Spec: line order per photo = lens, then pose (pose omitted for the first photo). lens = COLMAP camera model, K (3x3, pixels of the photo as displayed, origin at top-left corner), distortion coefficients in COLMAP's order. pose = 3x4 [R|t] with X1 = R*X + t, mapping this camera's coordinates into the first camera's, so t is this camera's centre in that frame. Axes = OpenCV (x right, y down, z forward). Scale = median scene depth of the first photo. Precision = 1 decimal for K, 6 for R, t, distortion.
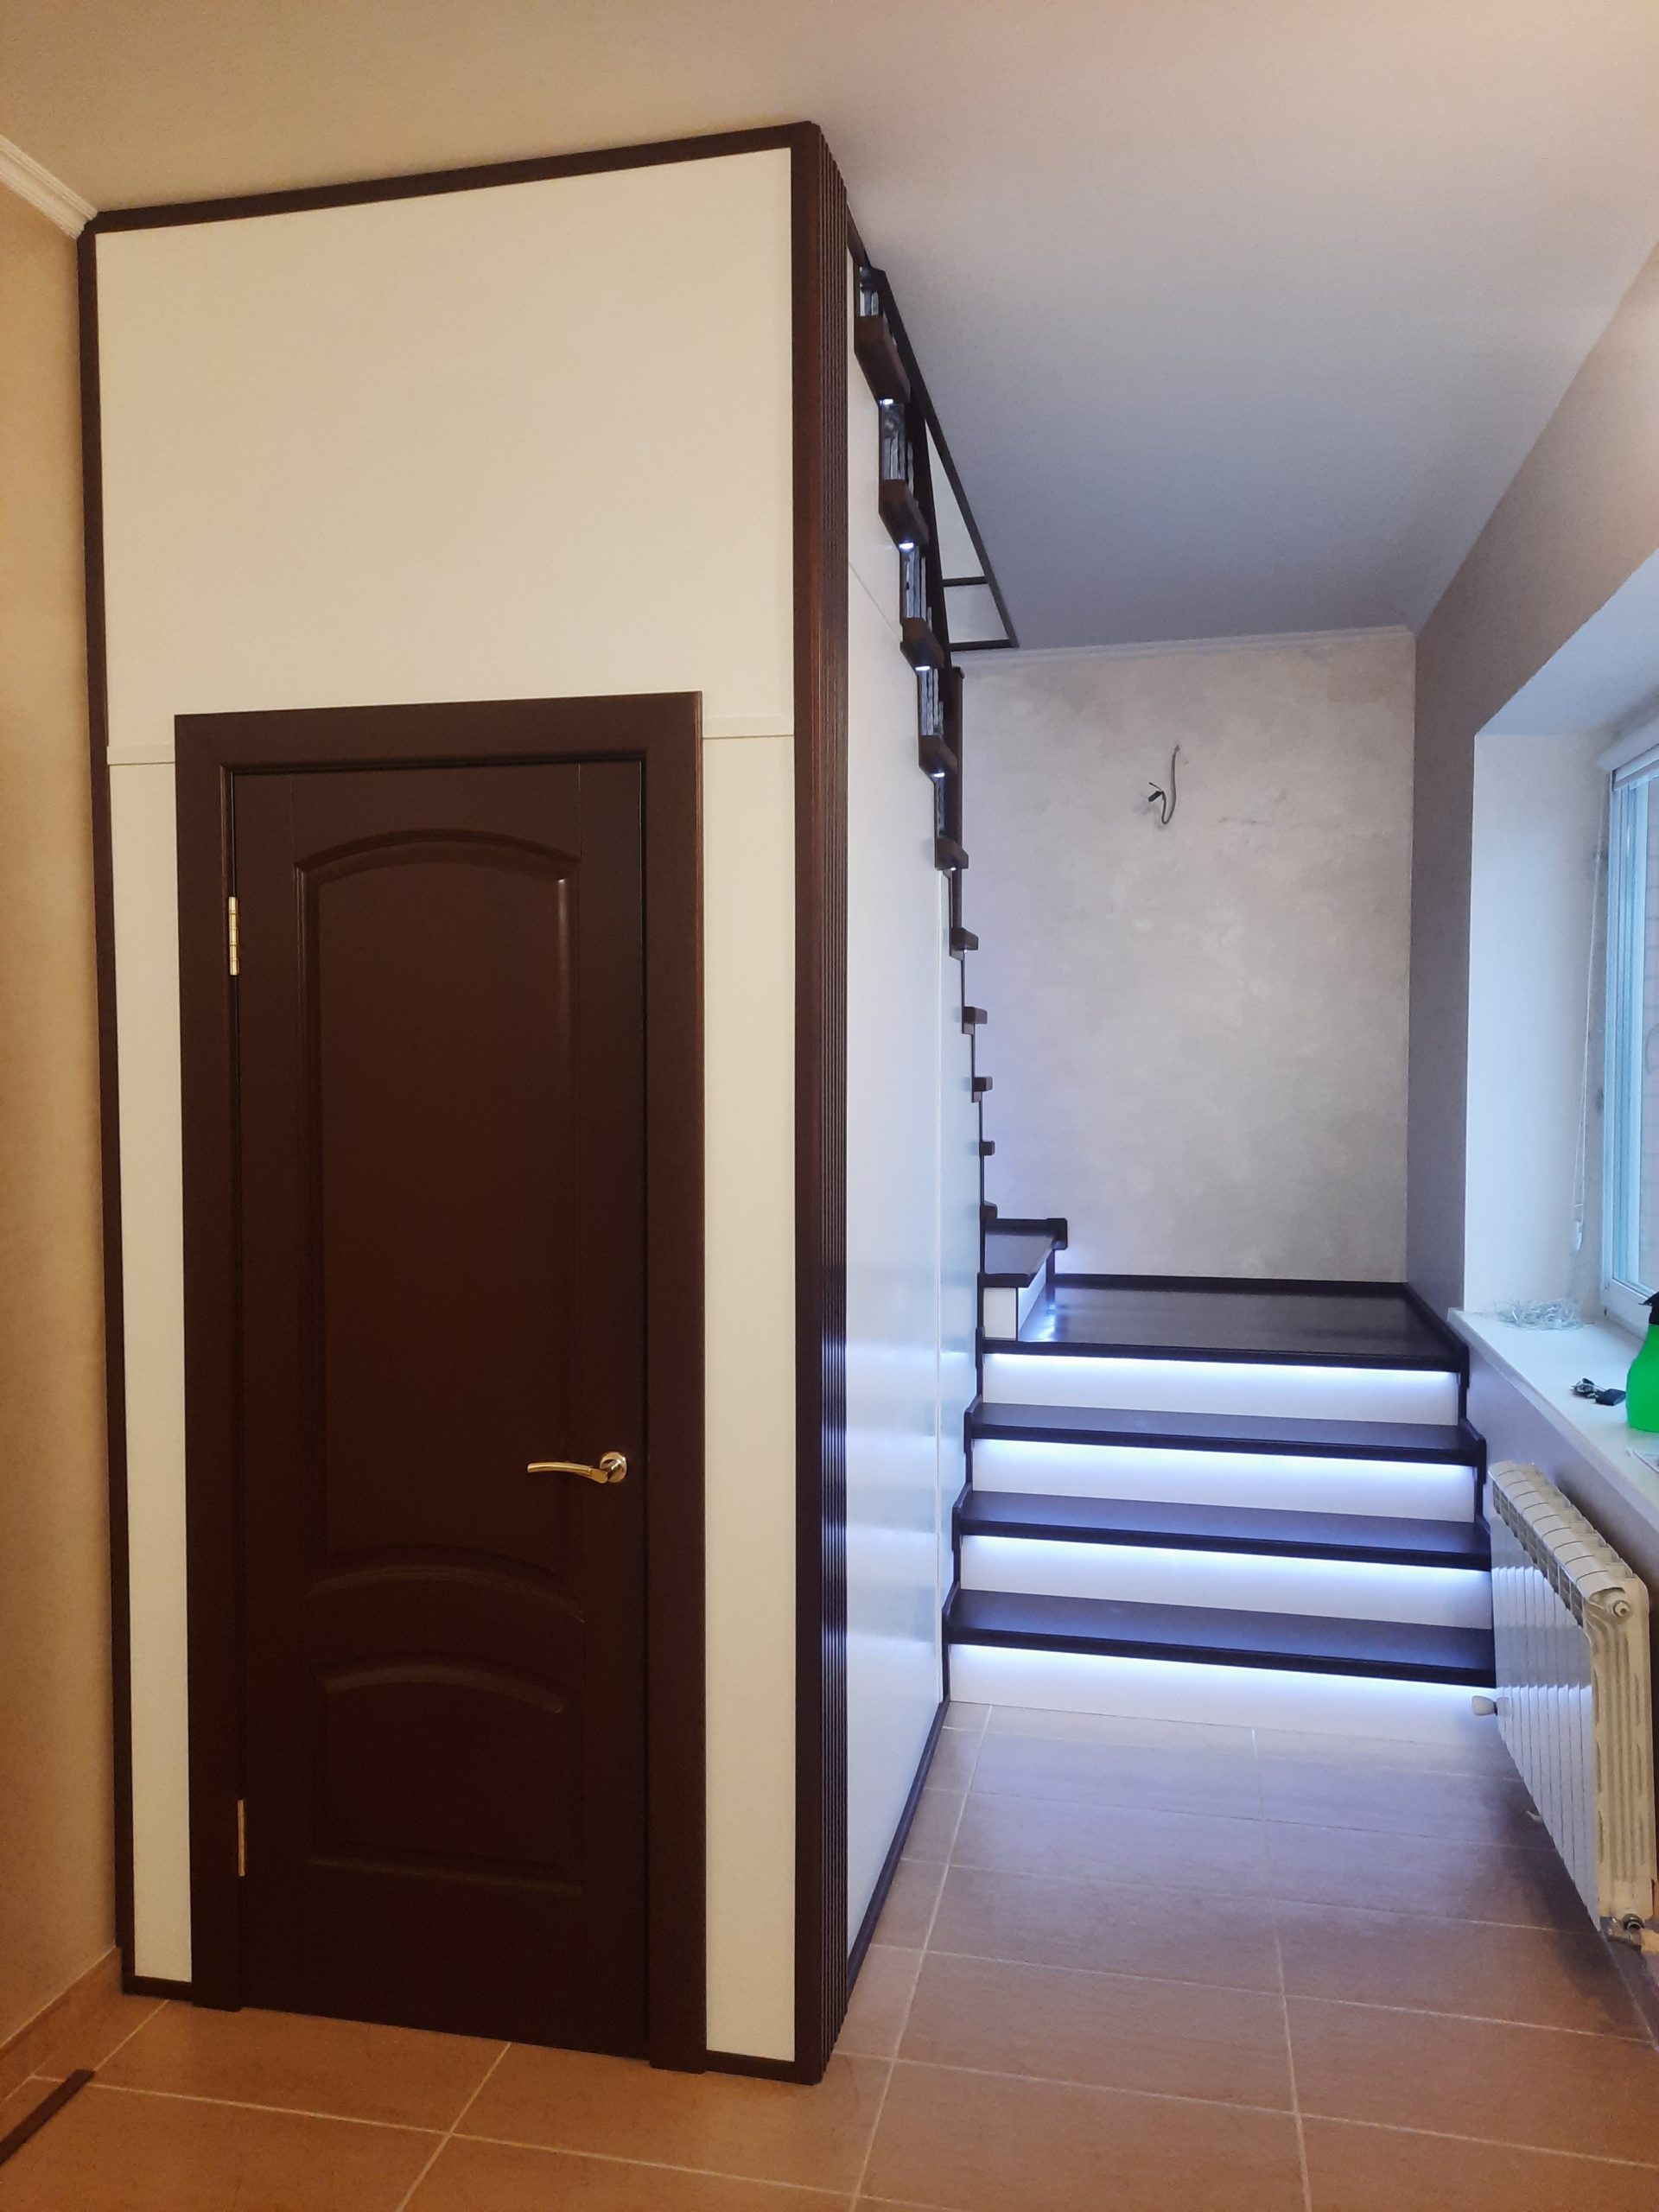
lens RADIAL K [[1612.3, 0, 824.5], [0, 1612.3, 1101.5], [0, 0, 1]] dist [0.046894, -0.056630]
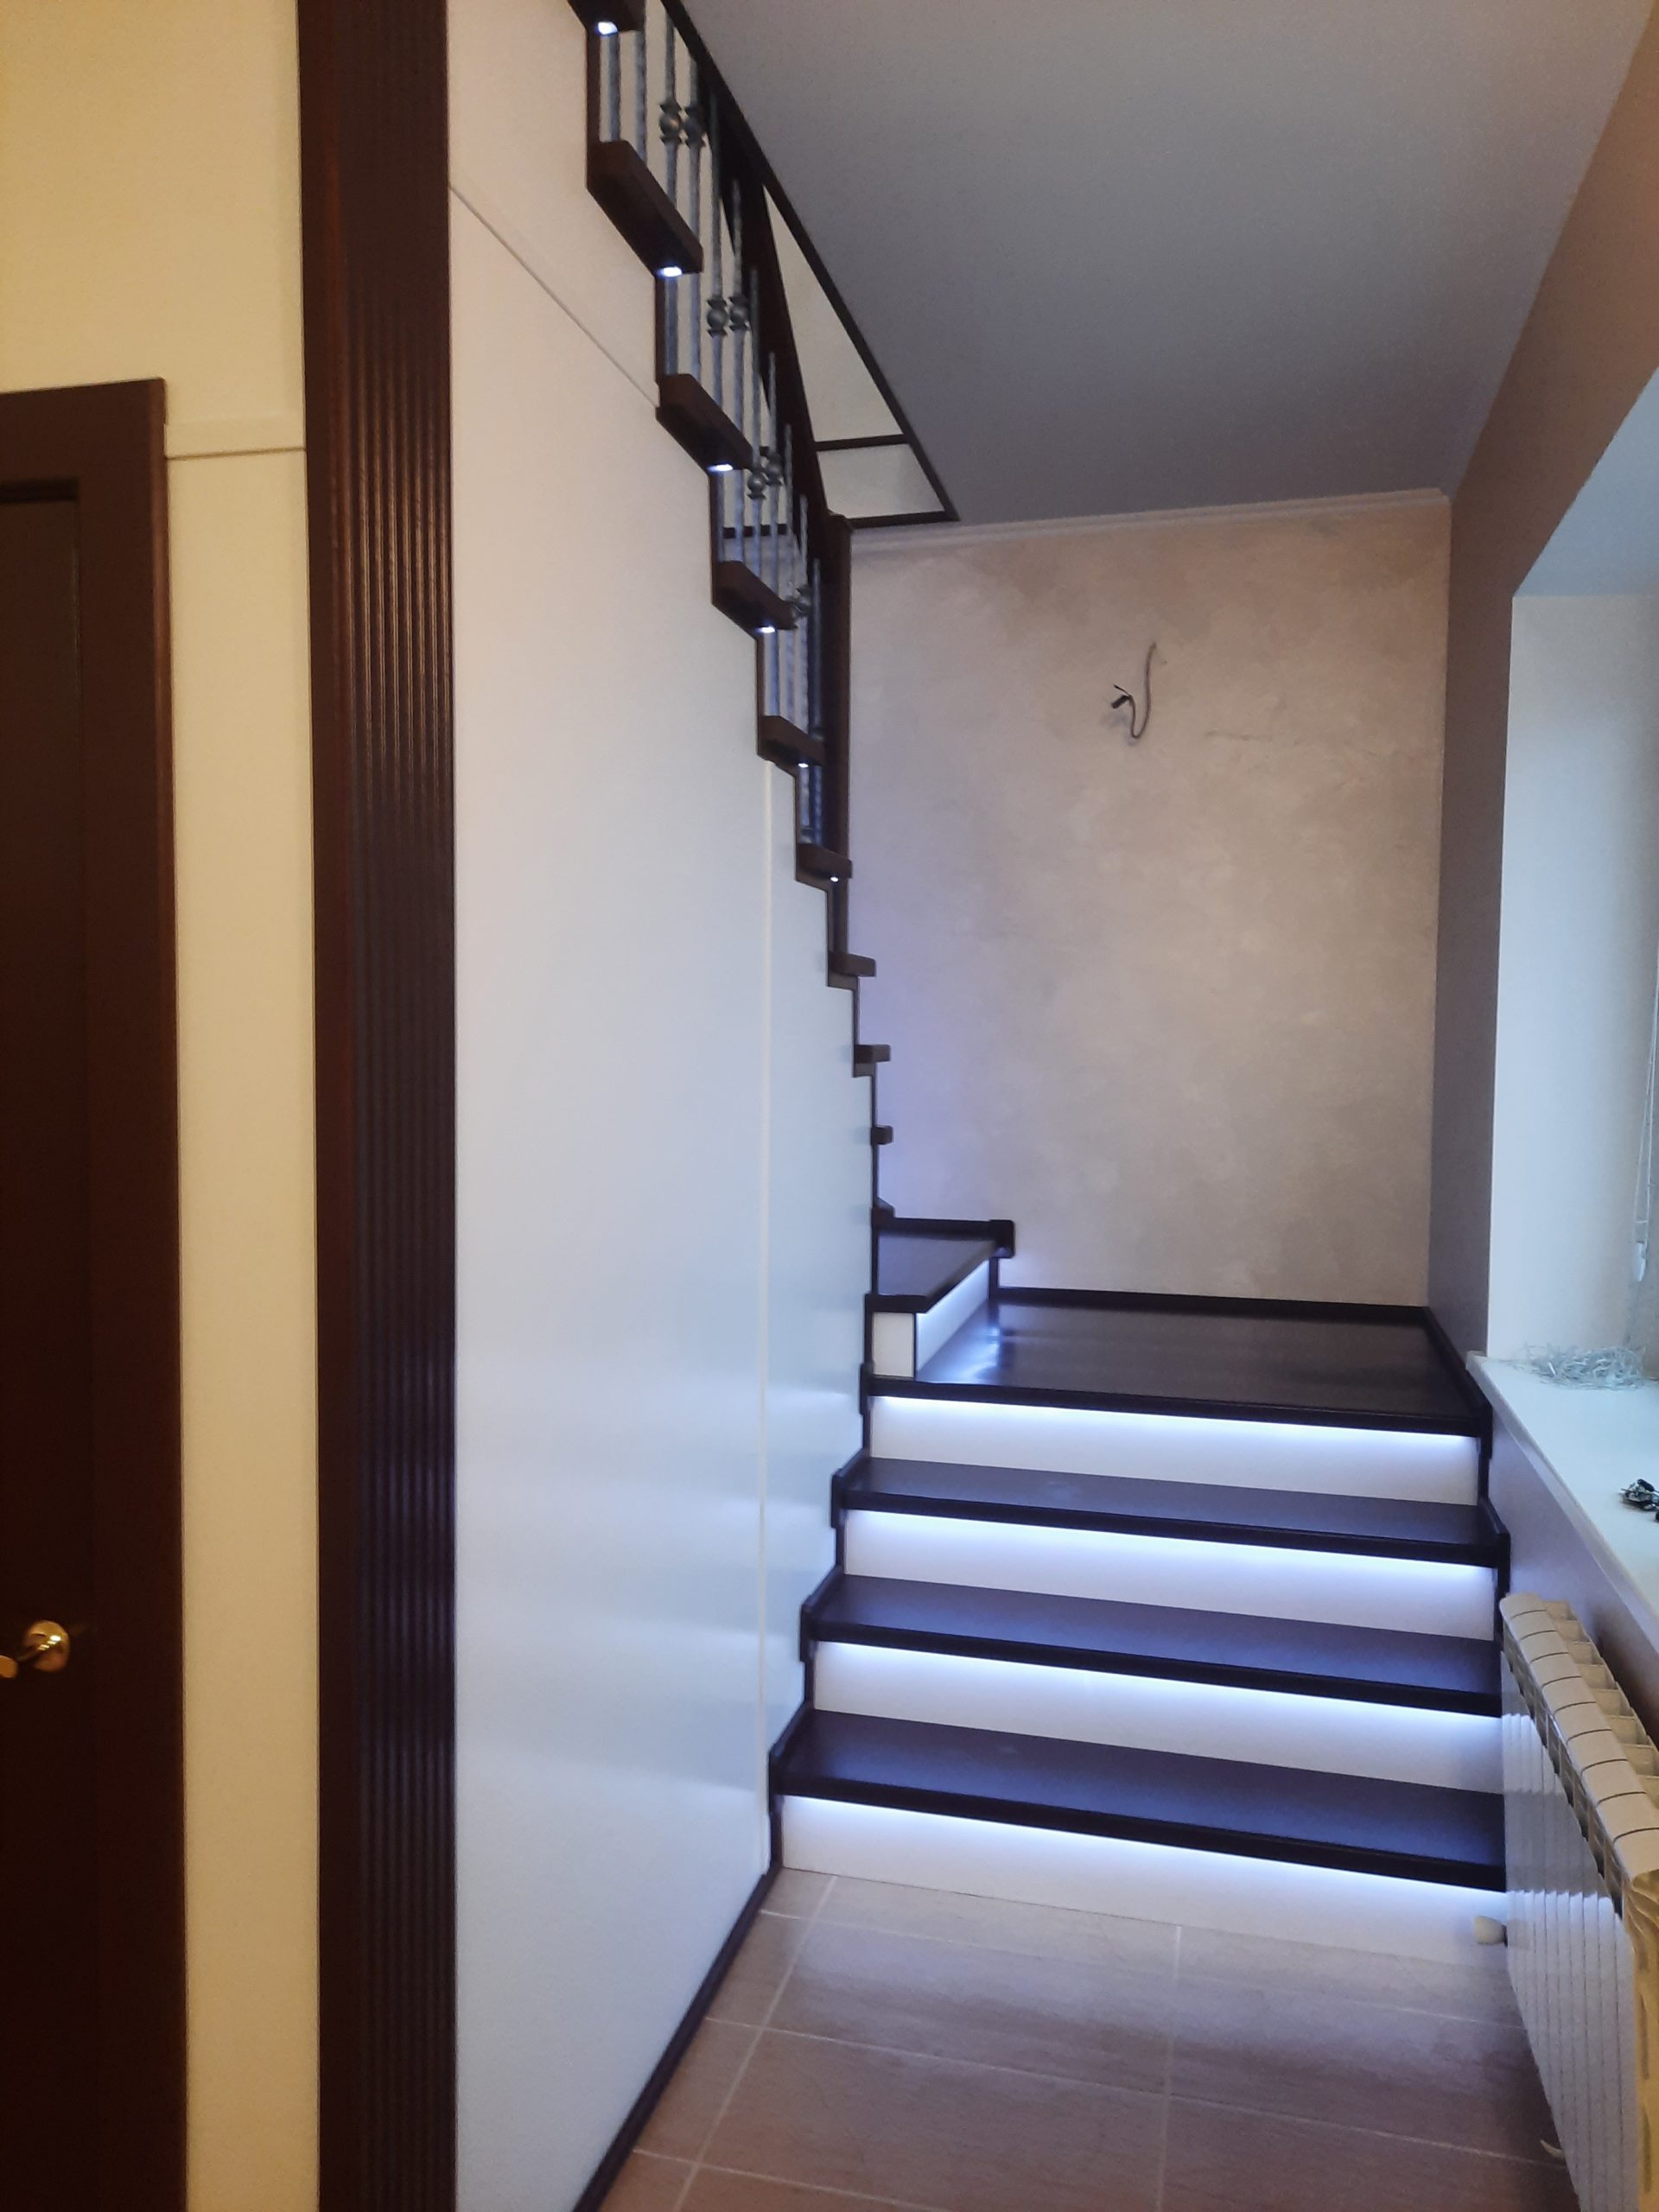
lens RADIAL K [[1612.3, 0, 824.5], [0, 1612.3, 1101.5], [0, 0, 1]] dist [0.046894, -0.056630]
pose [[0.999180, 0.012078, -0.038645, 0.106003], [-0.011594, 0.999852, 0.012722, 0.002668], [0.038793, -0.012263, 0.999172, 0.216361]]
